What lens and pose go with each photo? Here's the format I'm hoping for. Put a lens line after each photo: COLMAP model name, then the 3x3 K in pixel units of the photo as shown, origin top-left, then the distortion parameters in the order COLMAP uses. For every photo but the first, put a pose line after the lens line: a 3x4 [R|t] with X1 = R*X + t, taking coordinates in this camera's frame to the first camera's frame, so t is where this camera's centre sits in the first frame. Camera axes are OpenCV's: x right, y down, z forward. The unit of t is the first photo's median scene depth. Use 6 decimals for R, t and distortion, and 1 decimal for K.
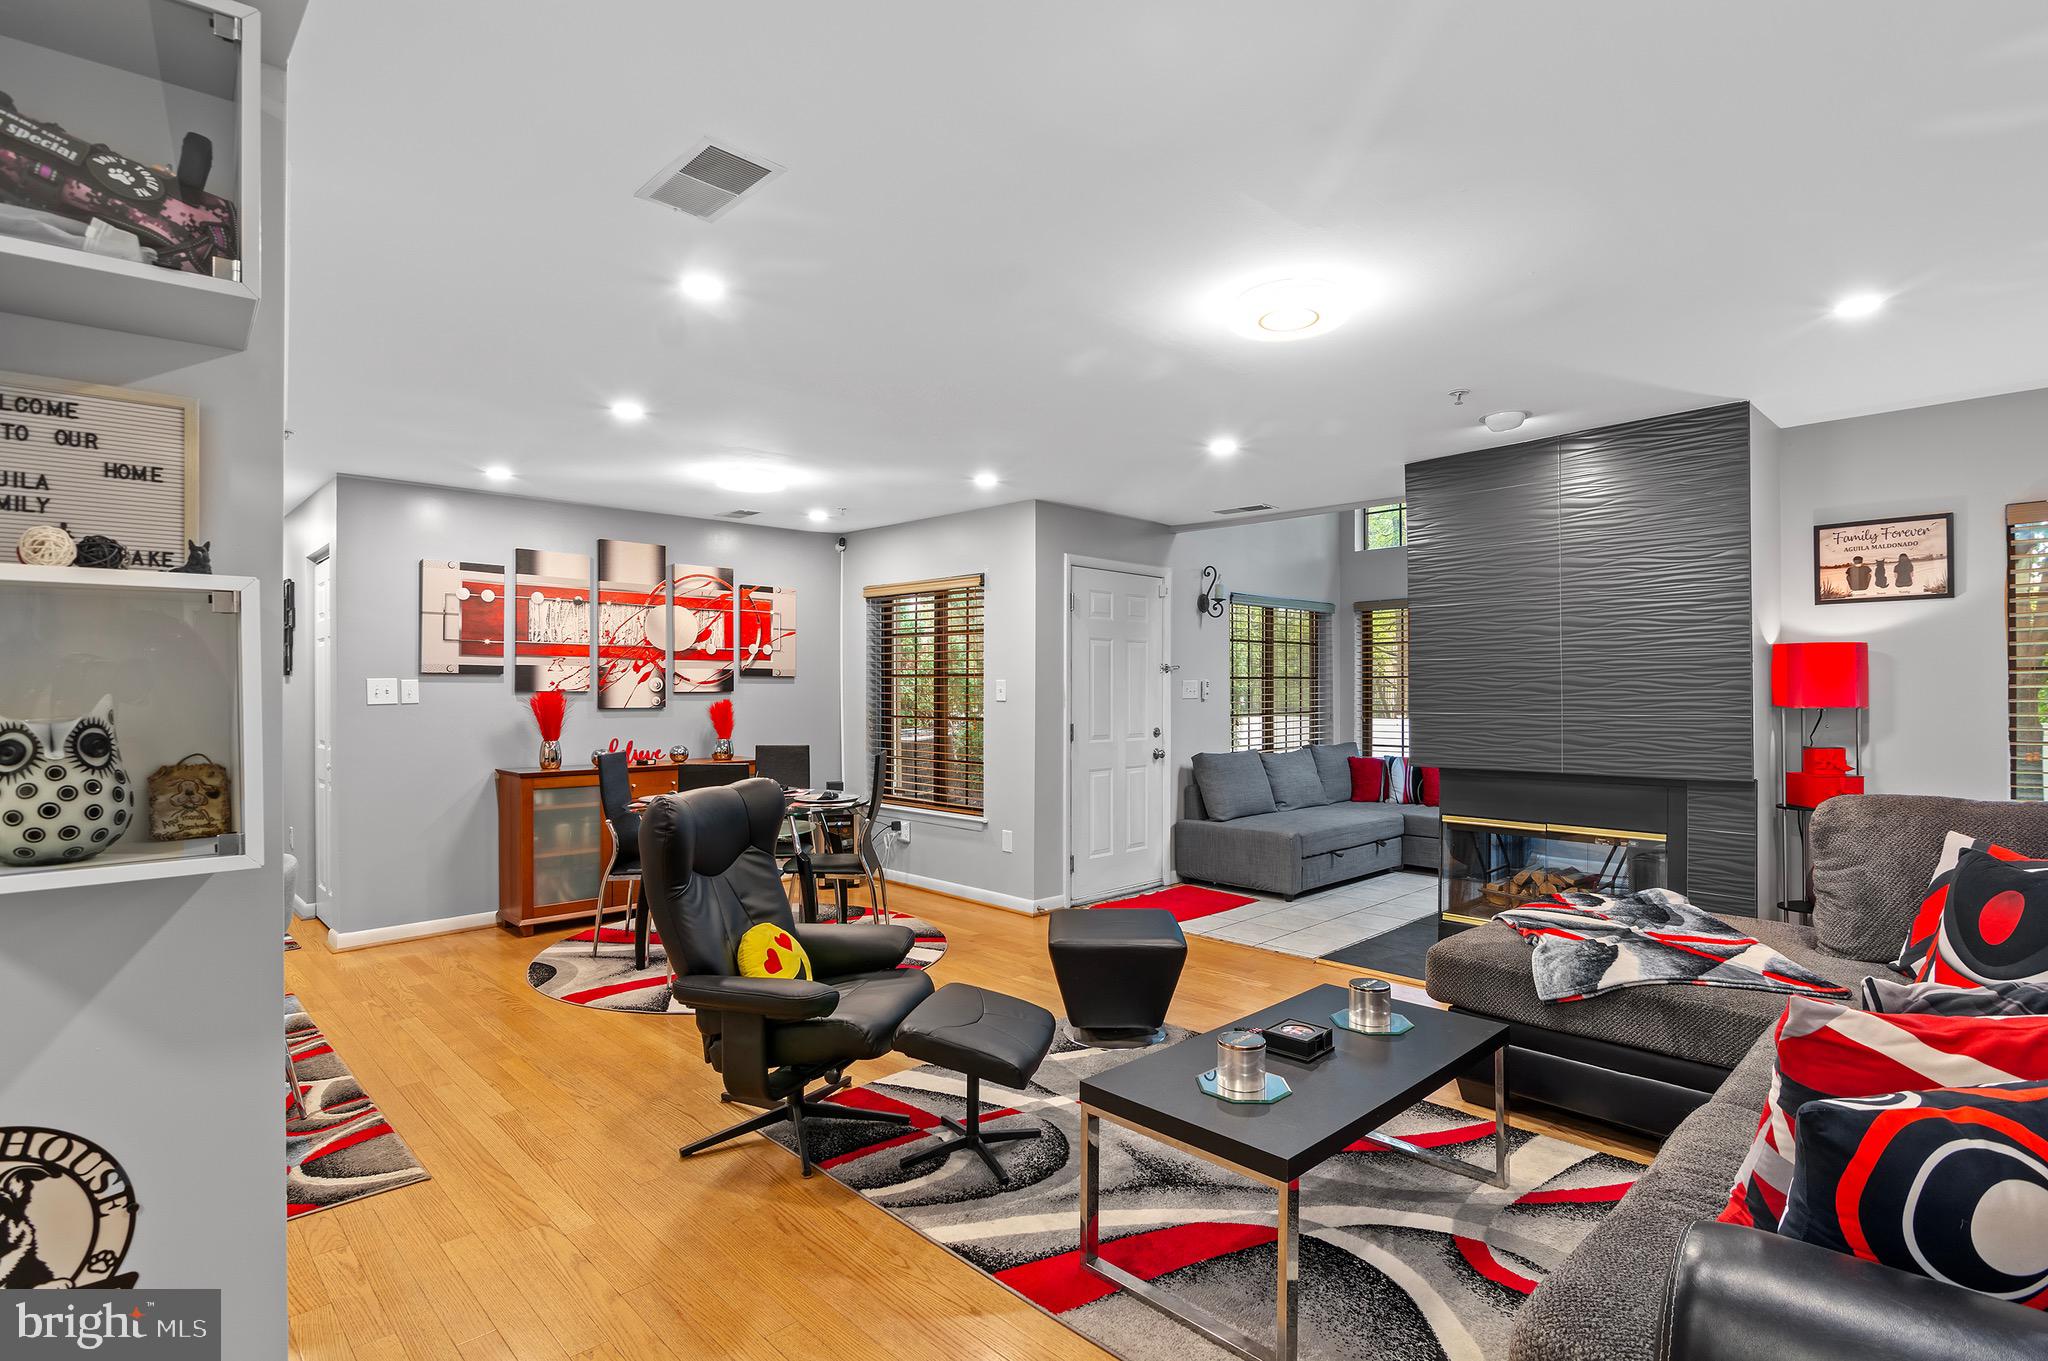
lens RADIAL K [[1005.2, 0, 1016.4], [0, 1005.2, 695.5], [0, 0, 1]] dist [-0.005212, -0.005358]
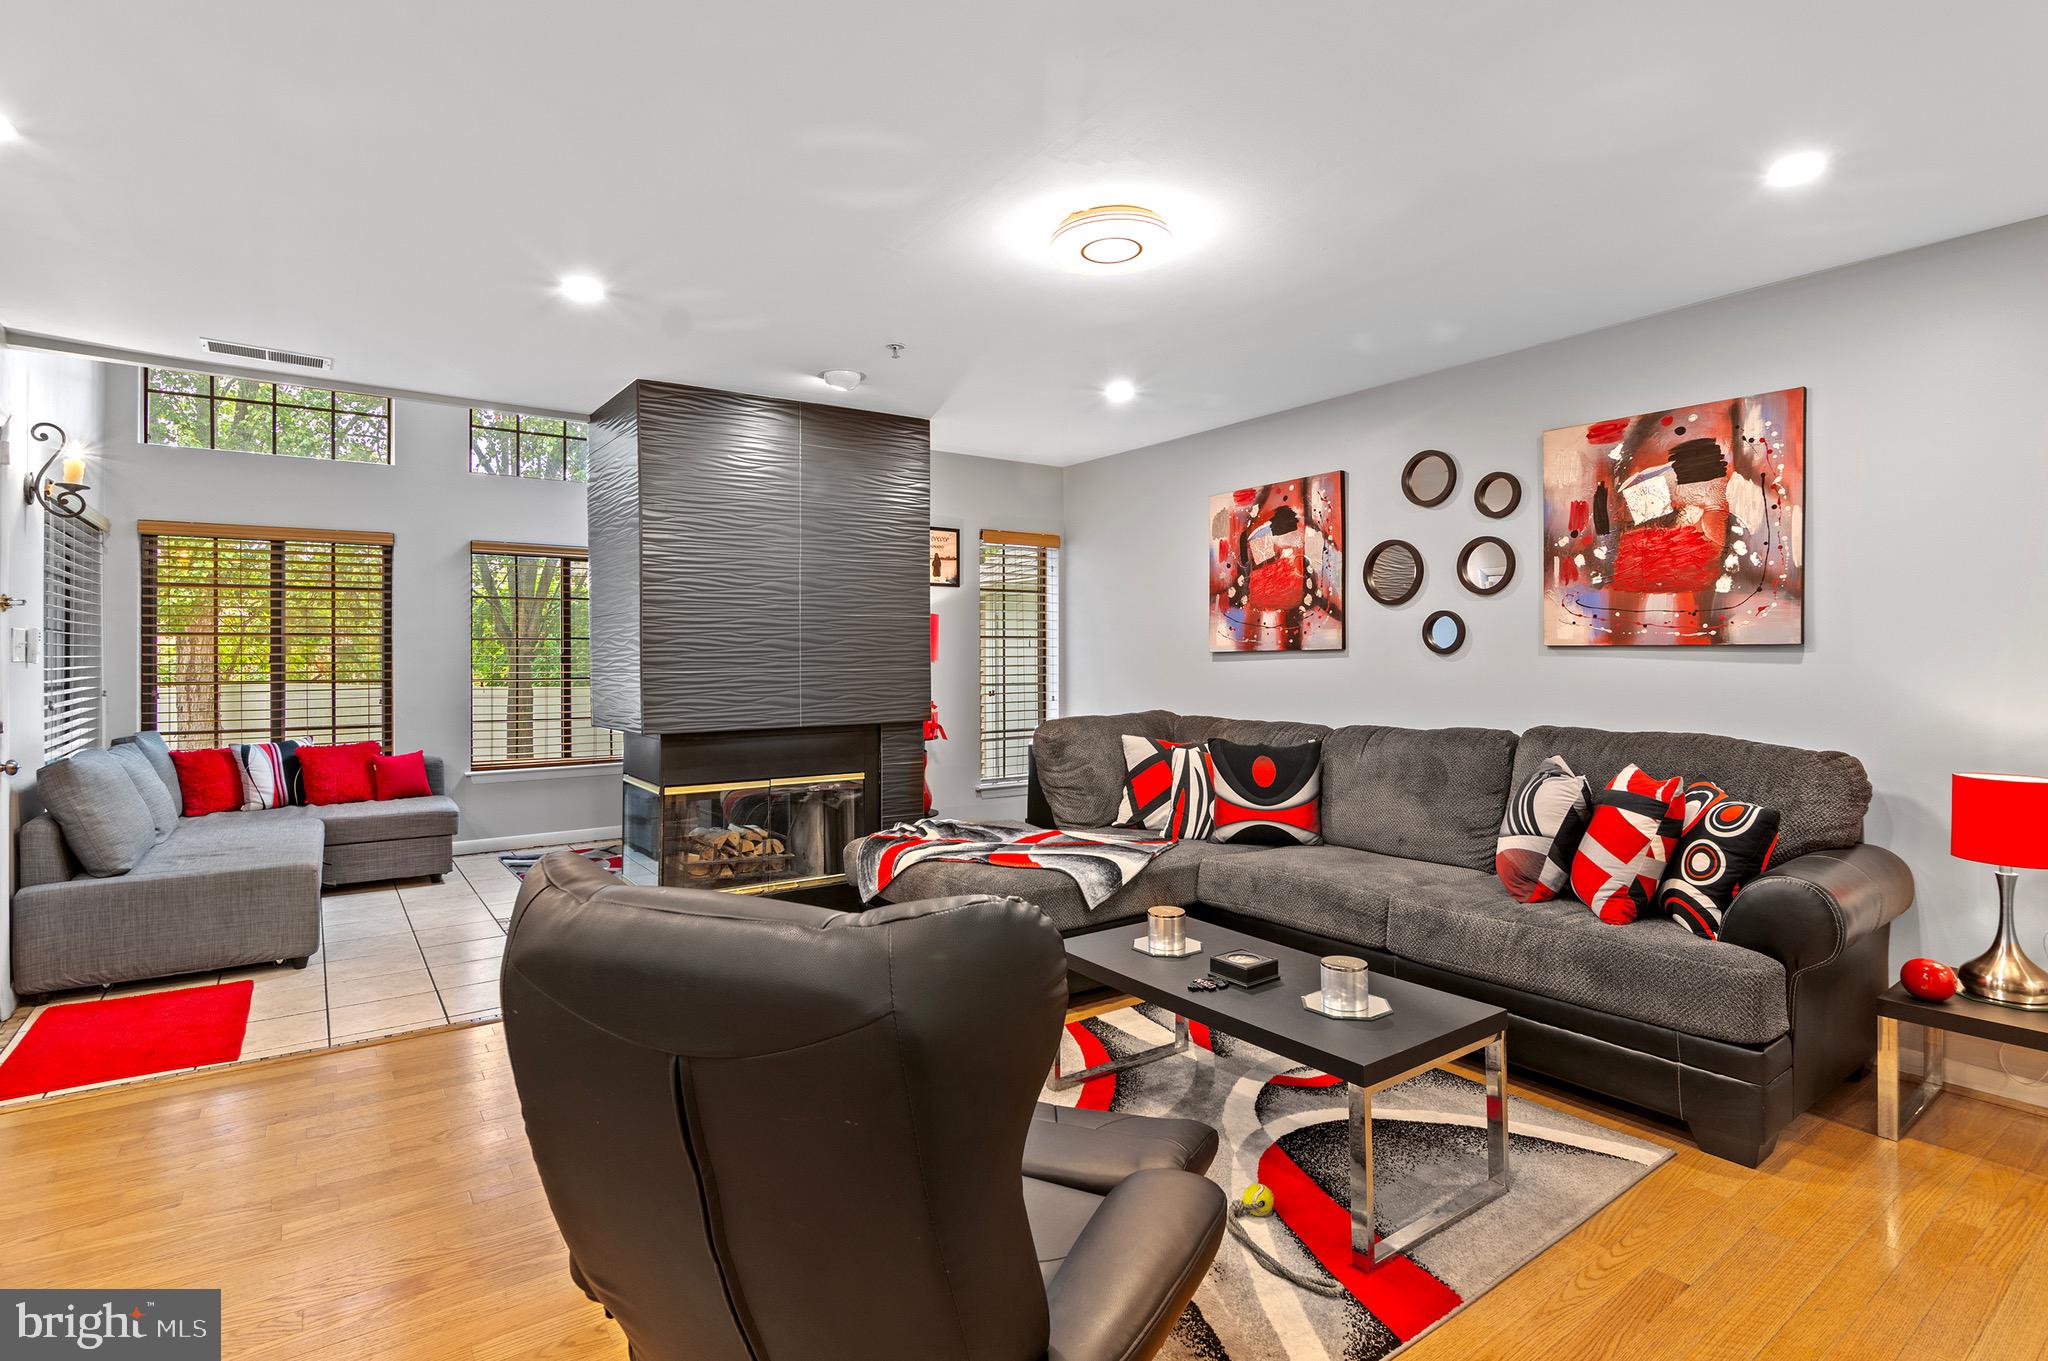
lens RADIAL K [[1005.2, 0, 1034.7], [0, 1005.2, 653.8], [0, 0, 1]] dist [-0.005212, -0.005358]
pose [[0.135064, 0.008510, 0.990800, -0.321925], [0.009231, 0.999909, -0.009846, 0.010012], [-0.990794, 0.010476, 0.134973, 0.437365]]
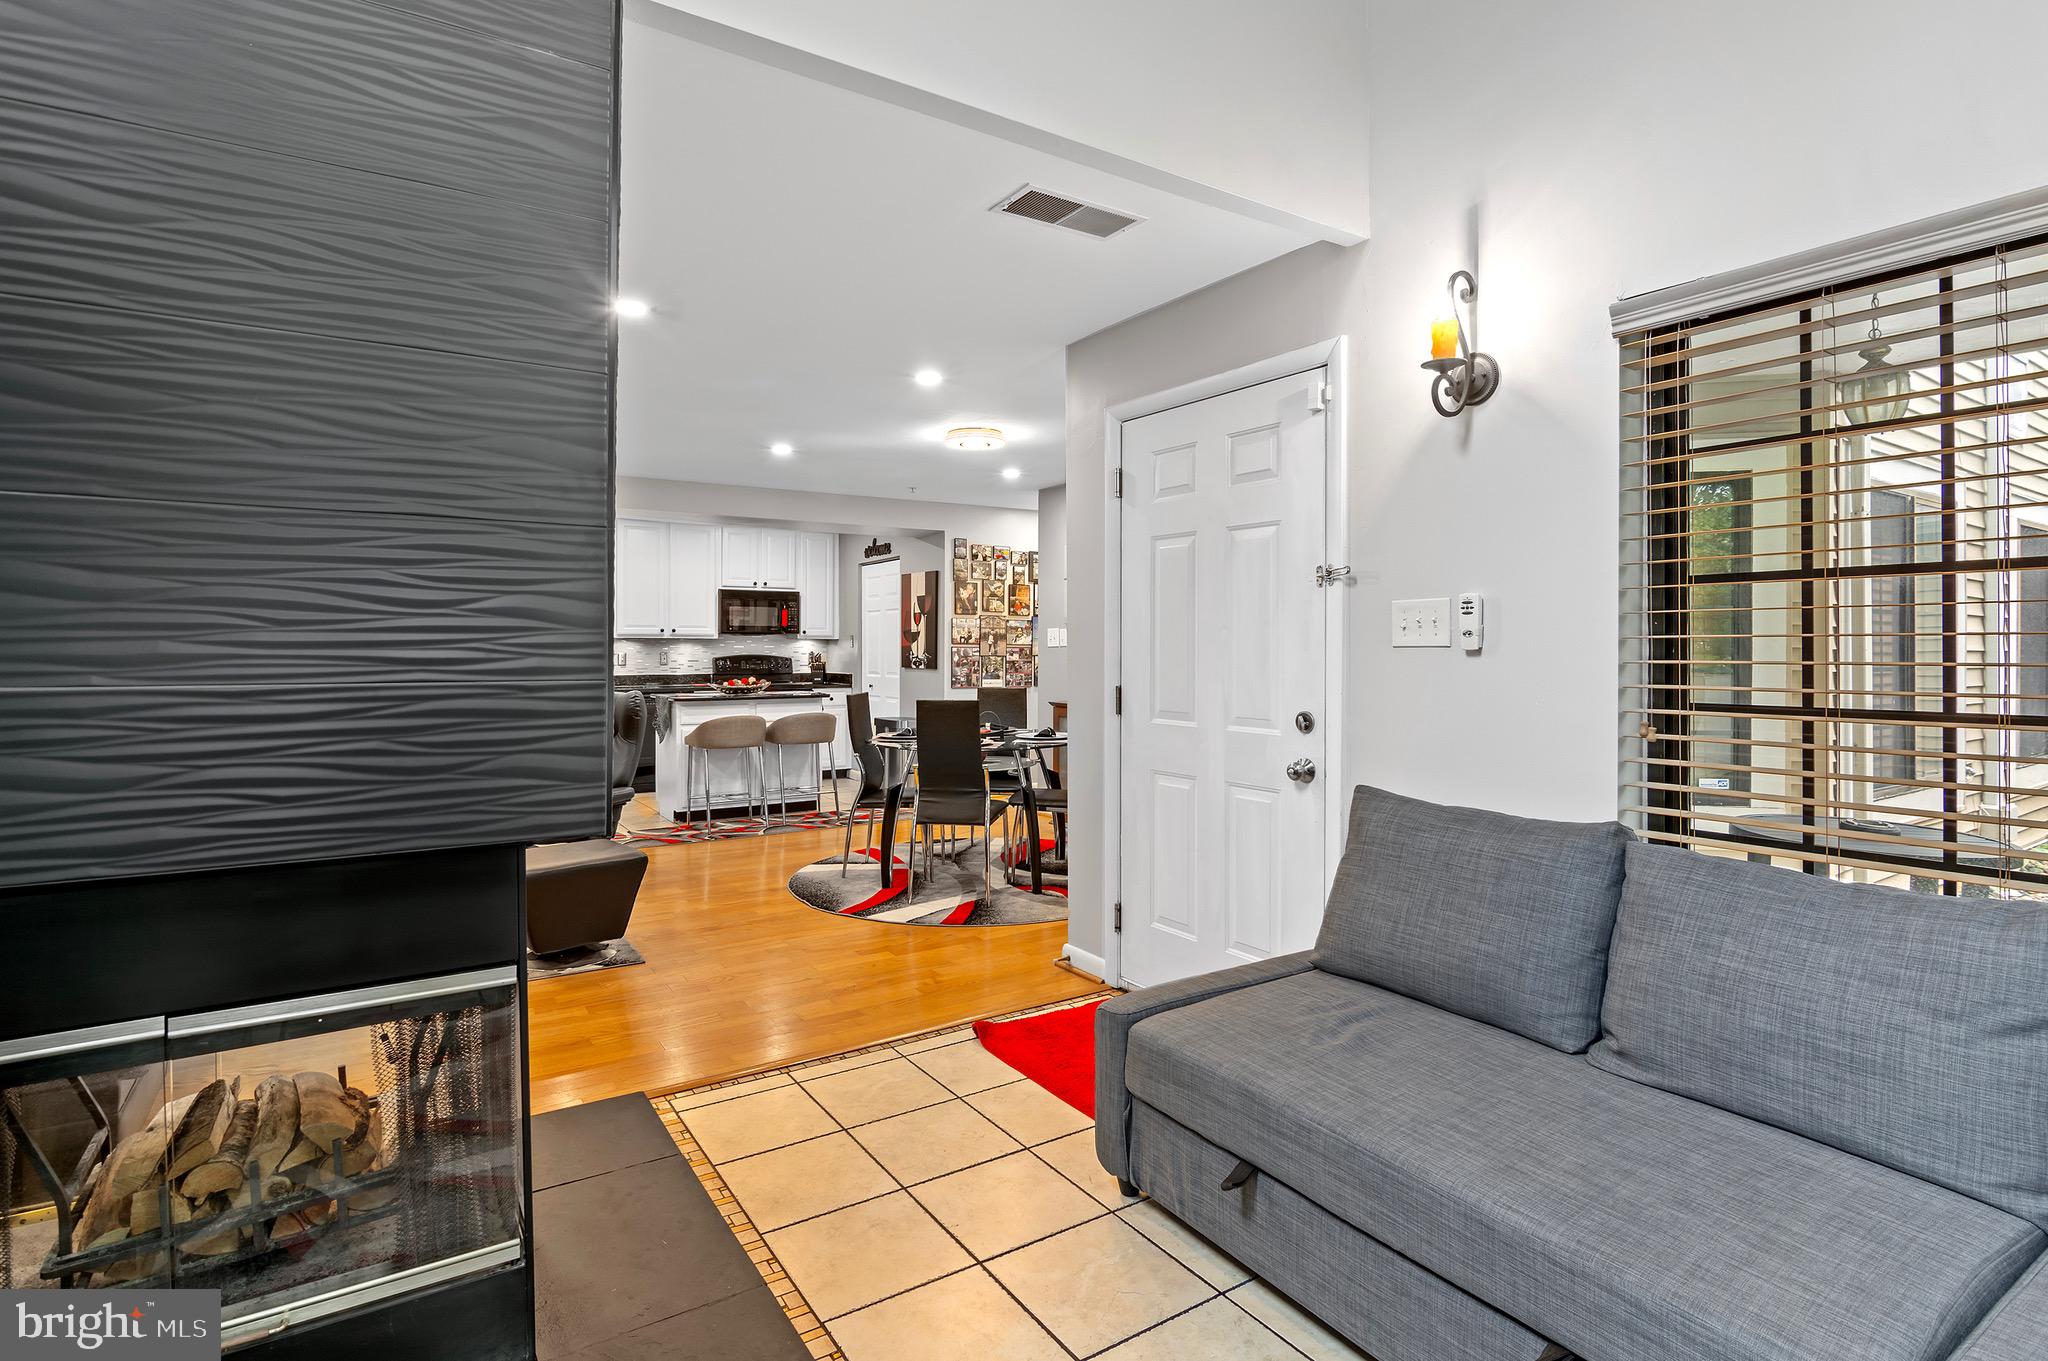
lens RADIAL K [[1005.2, 0, 997.3], [0, 1005.2, 640.1], [0, 0, 1]] dist [-0.005212, -0.005358]
pose [[-0.197242, -0.002254, -0.980352, 0.657741], [-0.003897, 0.999991, -0.001516, 0.001835], [0.980347, 0.003521, -0.197249, 1.038007]]
